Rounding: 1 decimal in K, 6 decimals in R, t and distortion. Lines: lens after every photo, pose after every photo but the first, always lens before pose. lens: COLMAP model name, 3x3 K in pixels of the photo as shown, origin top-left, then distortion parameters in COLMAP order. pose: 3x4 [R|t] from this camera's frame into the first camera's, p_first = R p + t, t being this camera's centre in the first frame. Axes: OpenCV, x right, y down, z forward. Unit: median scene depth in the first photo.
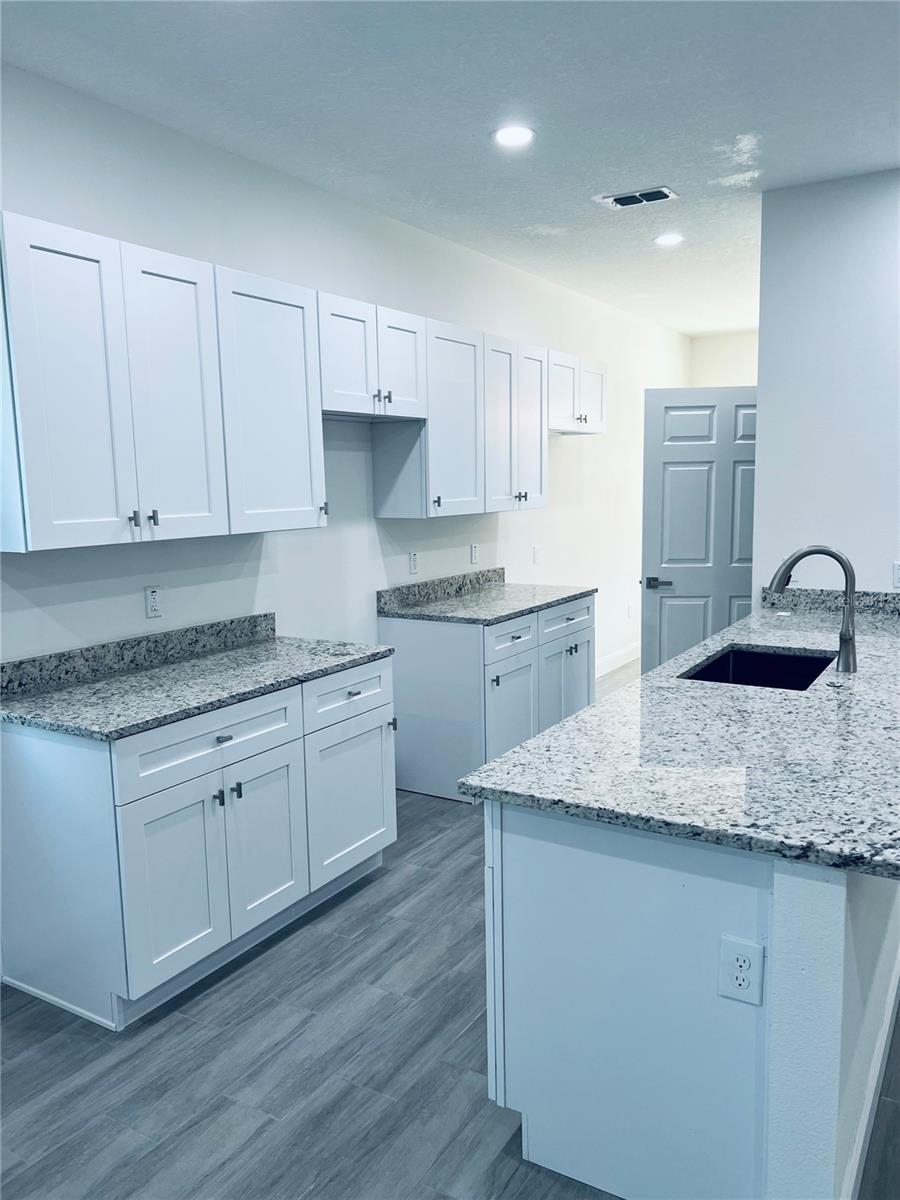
lens RADIAL K [[914.4, 0, 458.7], [0, 914.4, 600.6], [0, 0, 1]] dist [0.048733, -0.059234]
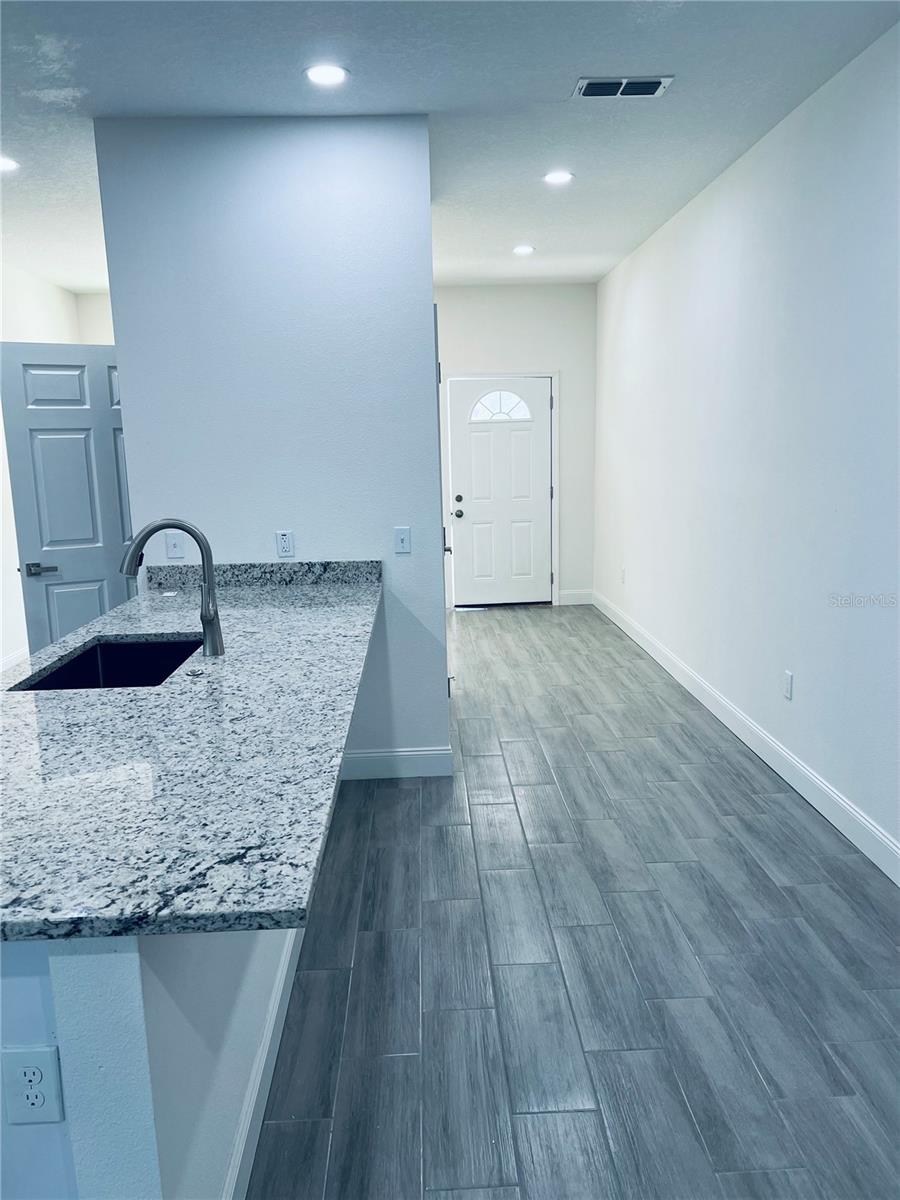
lens RADIAL K [[914.4, 0, 458.7], [0, 914.4, 600.6], [0, 0, 1]] dist [0.048733, -0.059234]
pose [[0.835212, -0.098336, 0.541065, 0.132614], [0.083629, 0.995151, 0.051771, -0.003403], [-0.543533, 0.002009, 0.839386, 0.099626]]
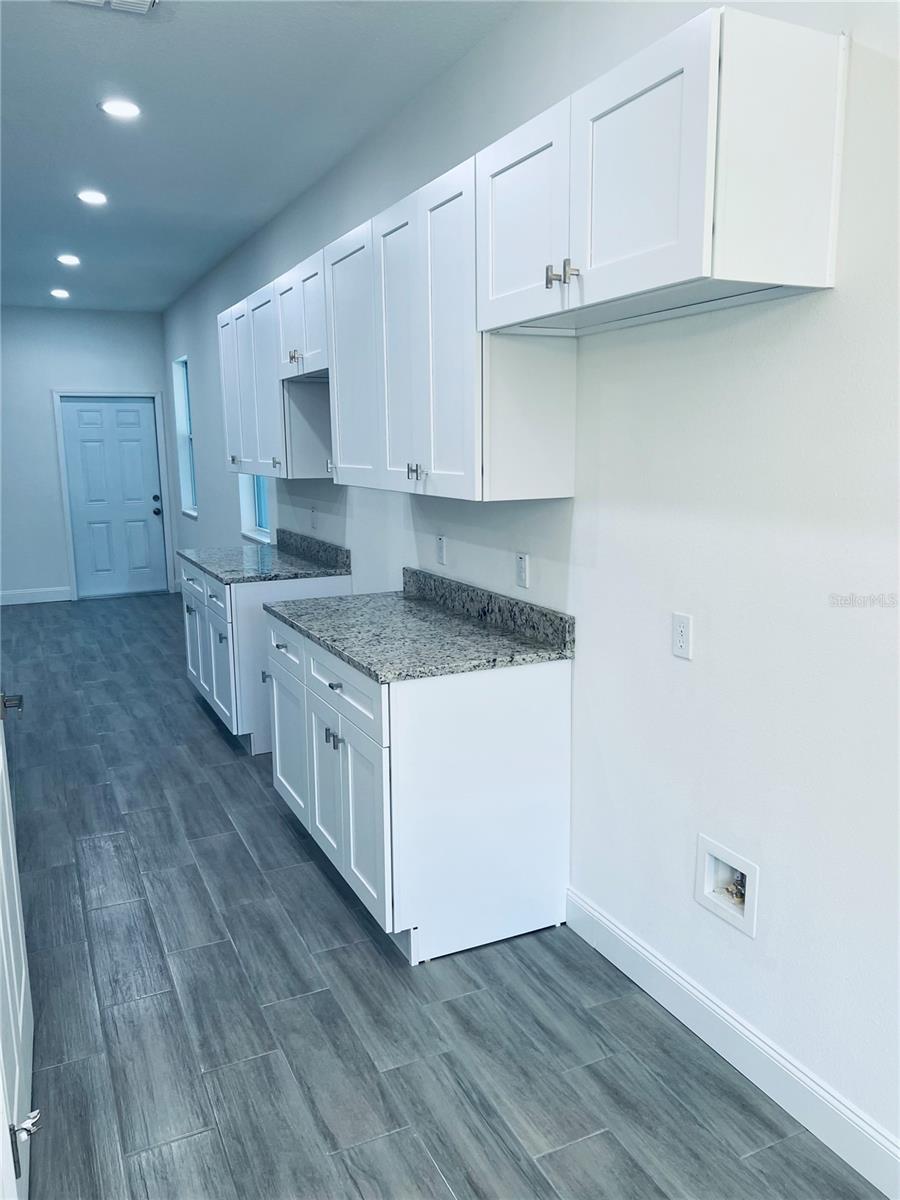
lens RADIAL K [[906.9, 0, 448.8], [0, 906.9, 608.8], [0, 0, 1]] dist [0.044219, -0.051405]
pose [[-0.554851, 0.171862, -0.814005, 0.886863], [-0.092429, 0.959639, 0.265613, -0.304290], [0.826799, 0.222613, -0.516572, 2.203838]]
